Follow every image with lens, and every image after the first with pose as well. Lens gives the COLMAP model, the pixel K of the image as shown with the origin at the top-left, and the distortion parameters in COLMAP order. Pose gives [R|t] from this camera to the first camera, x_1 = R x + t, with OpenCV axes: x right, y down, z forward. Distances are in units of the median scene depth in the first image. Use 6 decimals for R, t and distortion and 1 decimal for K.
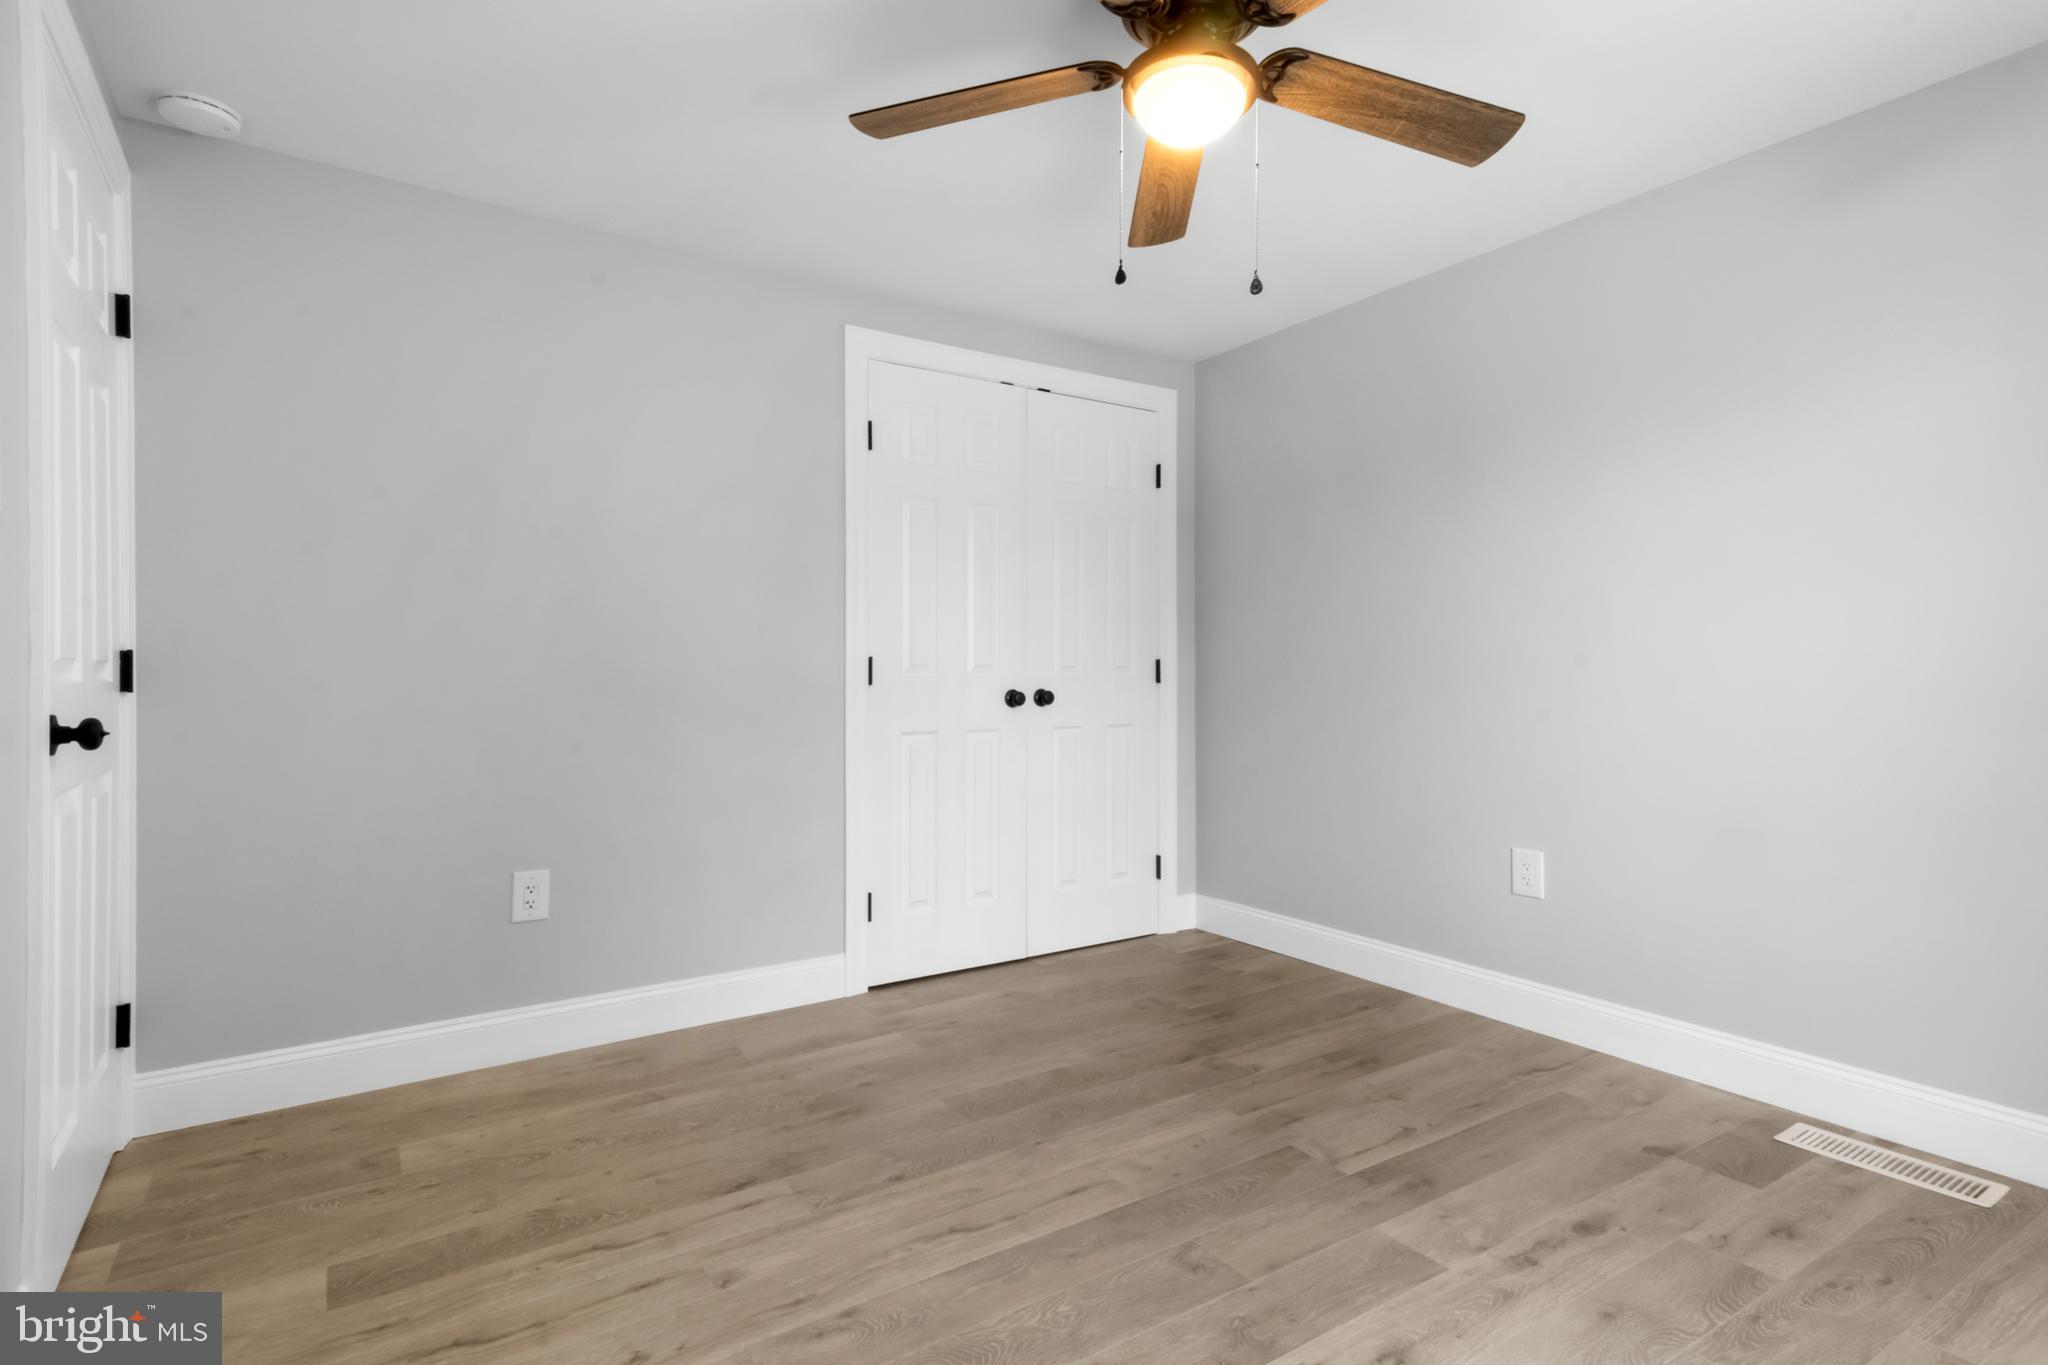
lens RADIAL K [[1017.3, 0, 1027.7], [0, 1017.3, 677.9], [0, 0, 1]] dist [-0.009440, 0.001848]
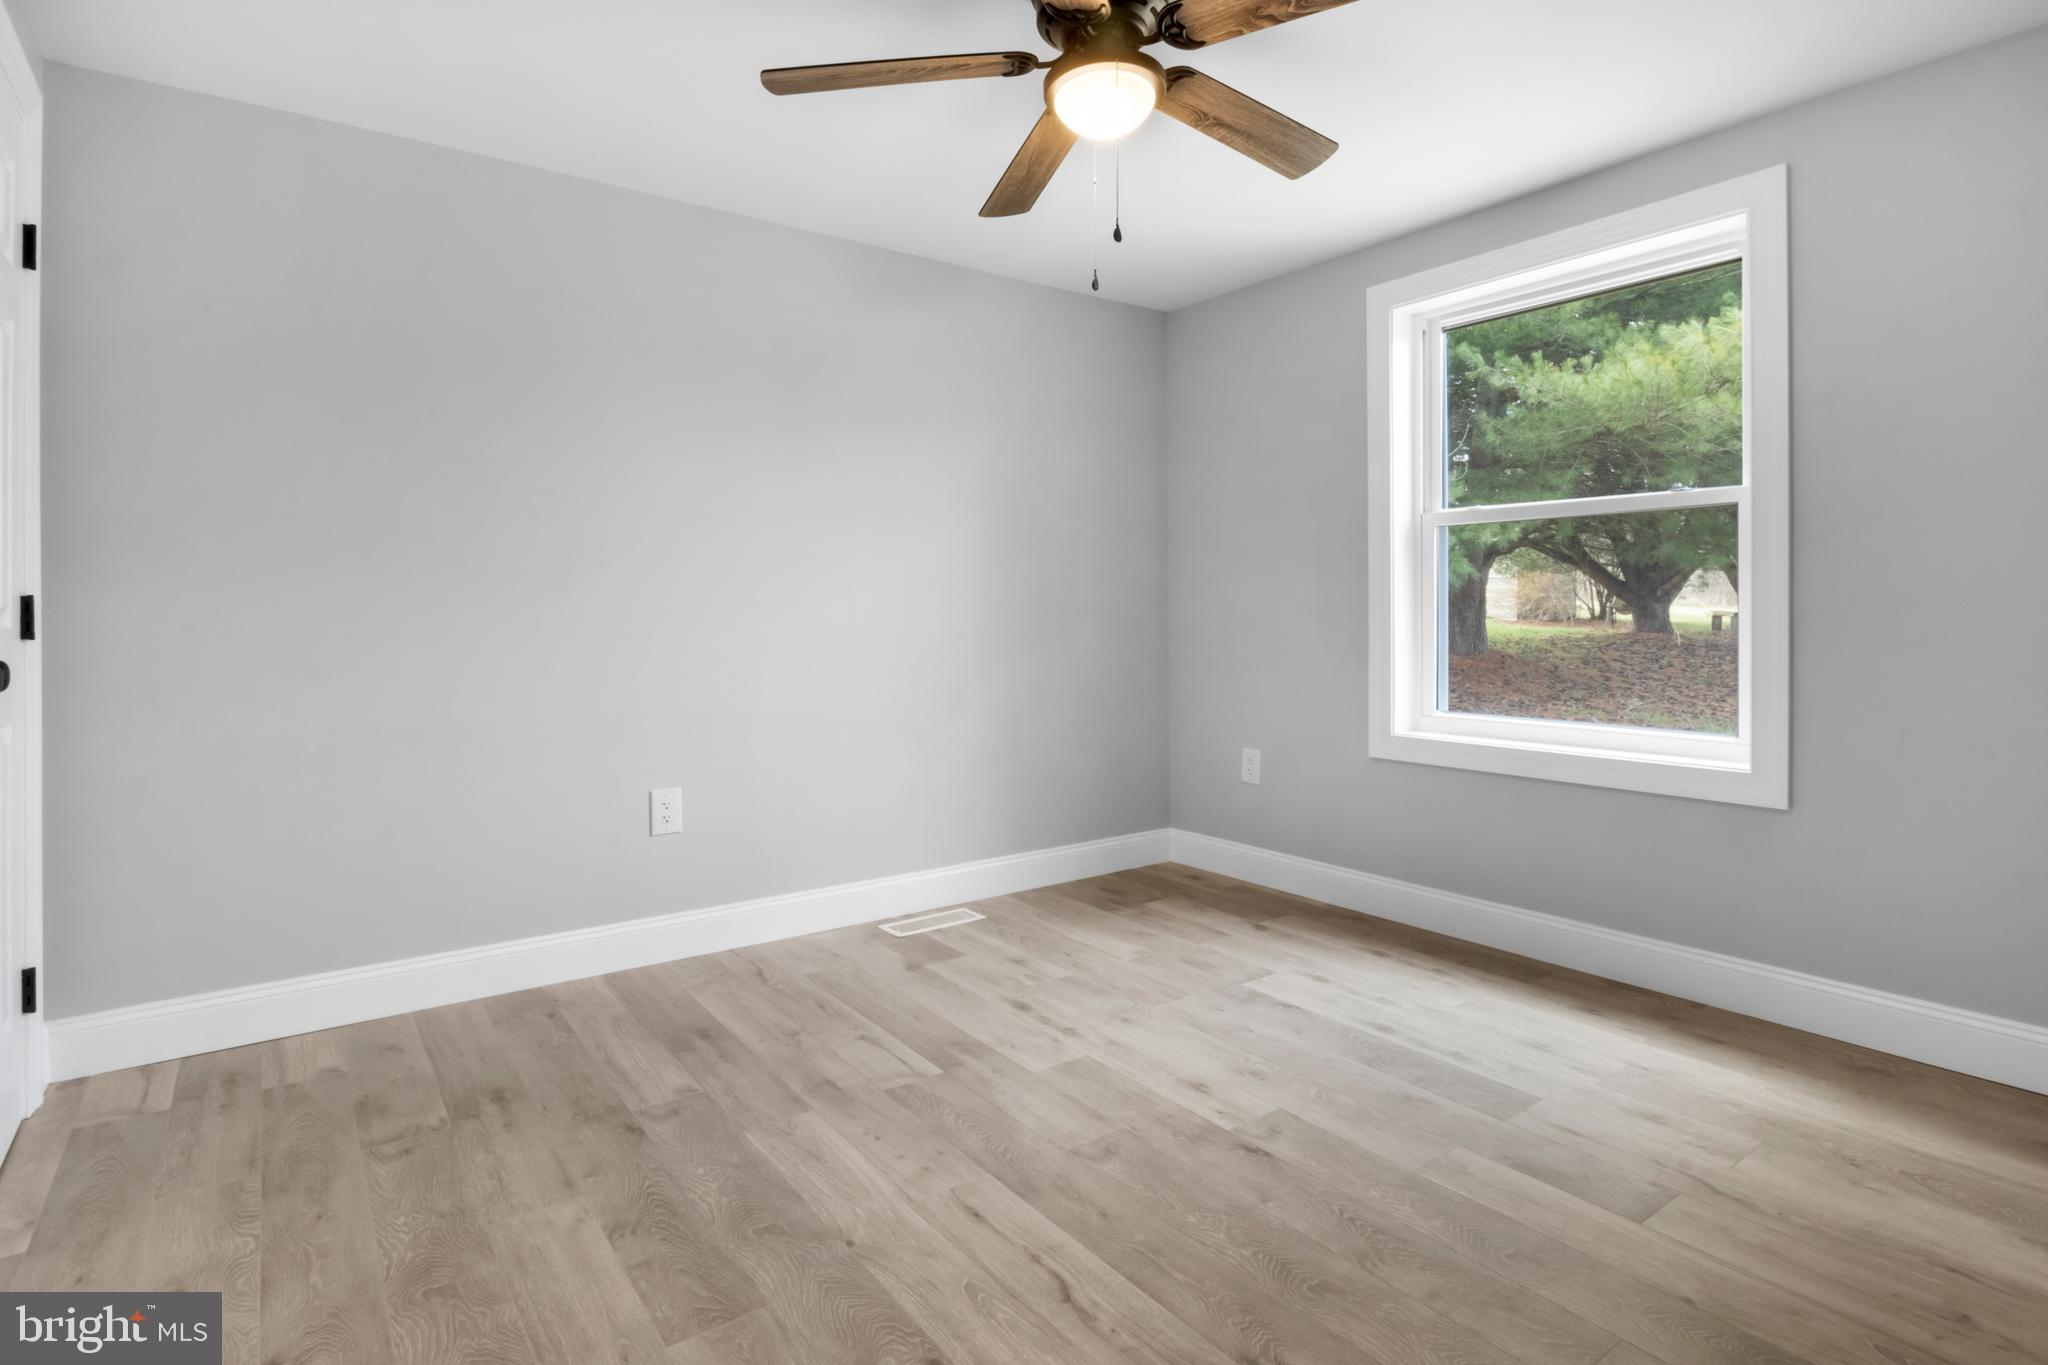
lens RADIAL K [[1017.3, 0, 1089.4], [0, 1017.3, 603.8], [0, 0, 1]] dist [-0.009440, 0.001848]
pose [[-0.059214, -0.002109, 0.998243, -0.741171], [0.011681, 0.999928, 0.002805, -0.013753], [-0.998177, 0.011826, -0.059185, 0.856594]]
